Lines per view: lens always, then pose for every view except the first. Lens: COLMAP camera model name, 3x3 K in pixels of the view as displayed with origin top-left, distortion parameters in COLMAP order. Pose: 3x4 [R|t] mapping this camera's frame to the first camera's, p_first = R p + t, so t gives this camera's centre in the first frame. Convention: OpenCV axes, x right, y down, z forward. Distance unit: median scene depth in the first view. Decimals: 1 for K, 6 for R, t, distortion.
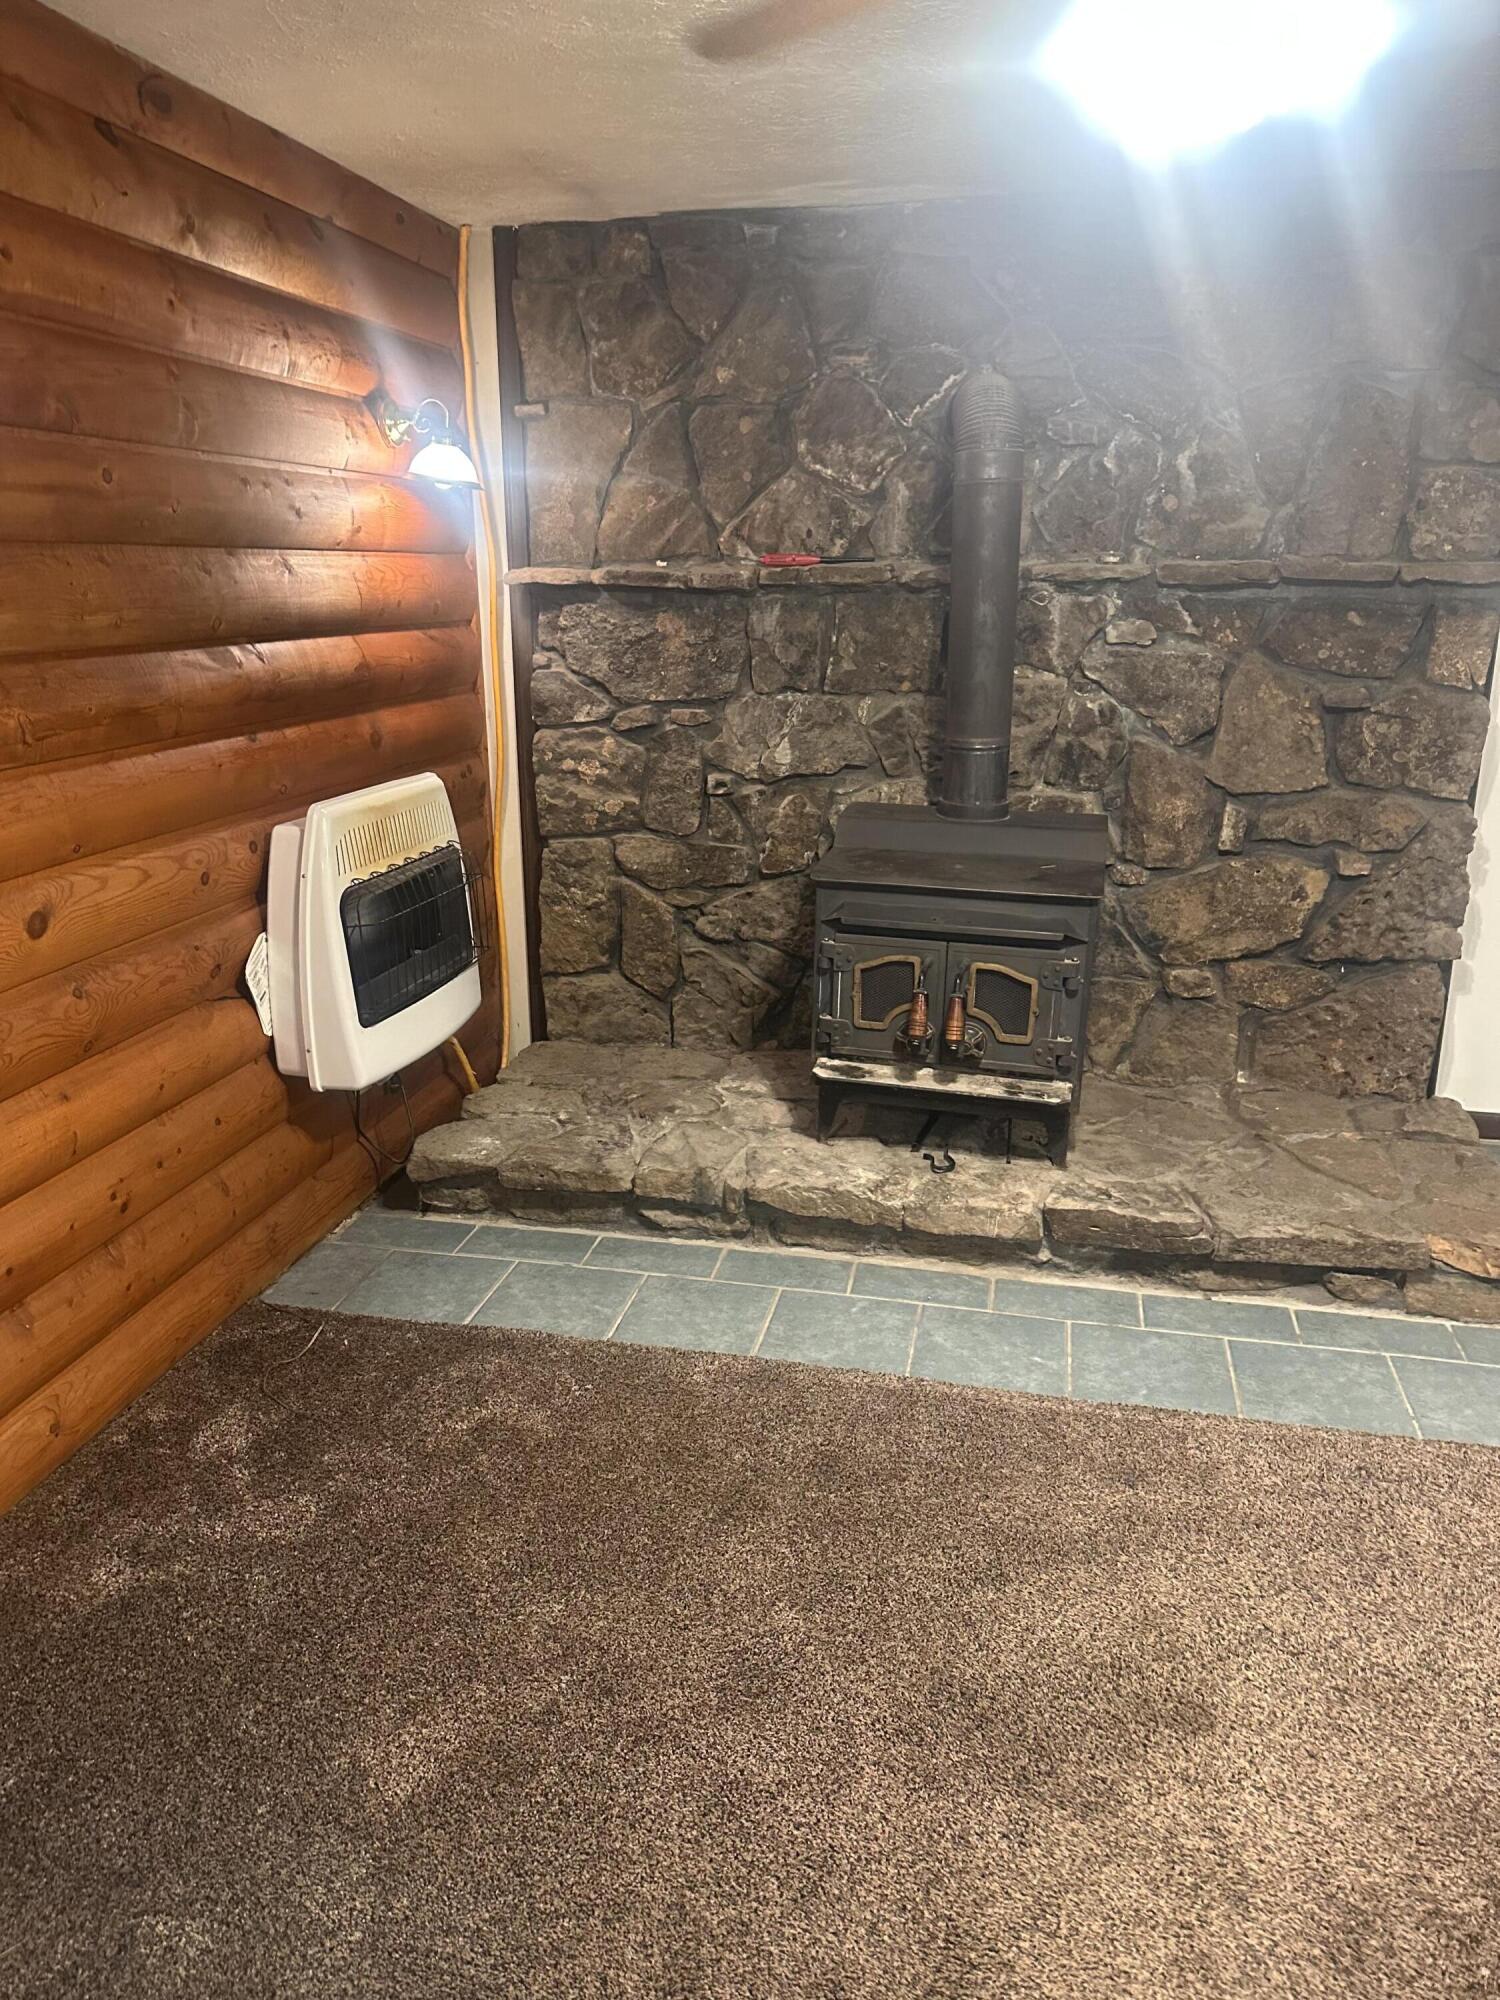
lens RADIAL K [[1413.8, 0, 750.6], [0, 1413.8, 991.2], [0, 0, 1]] dist [0.017444, -0.029594]
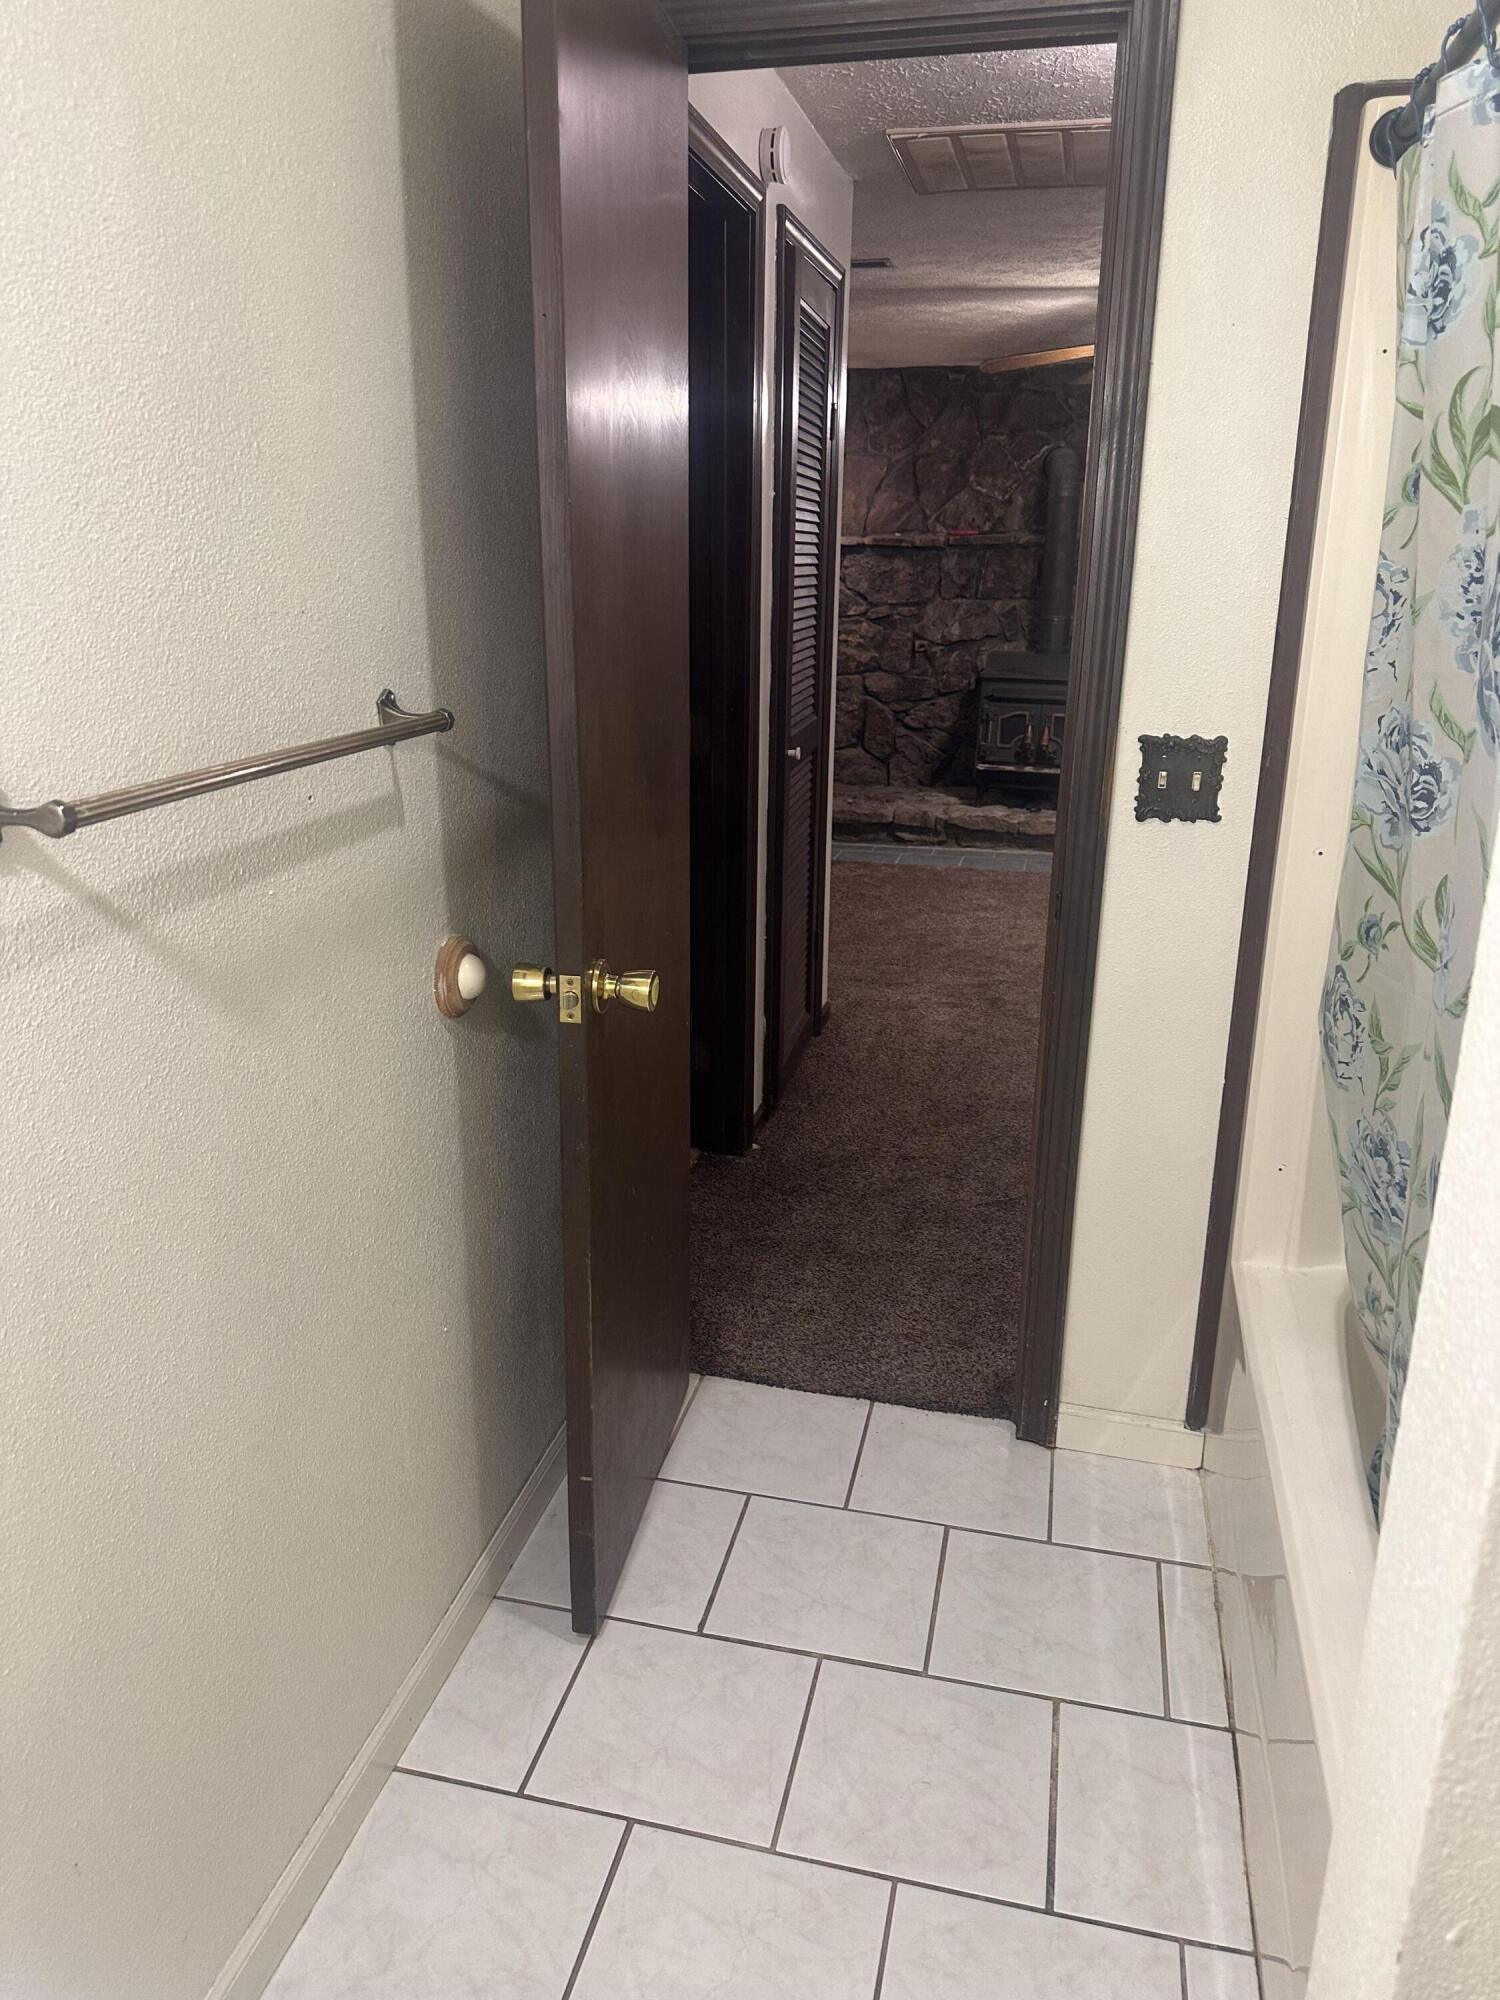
lens RADIAL K [[1413.8, 0, 734.6], [0, 1413.8, 1006.1], [0, 0, 1]] dist [0.017444, -0.029594]
pose [[0.999508, 0.015204, -0.027417, -0.233710], [-0.014604, 0.999652, 0.021956, 0.337449], [0.027741, -0.021545, 0.999383, -1.064641]]
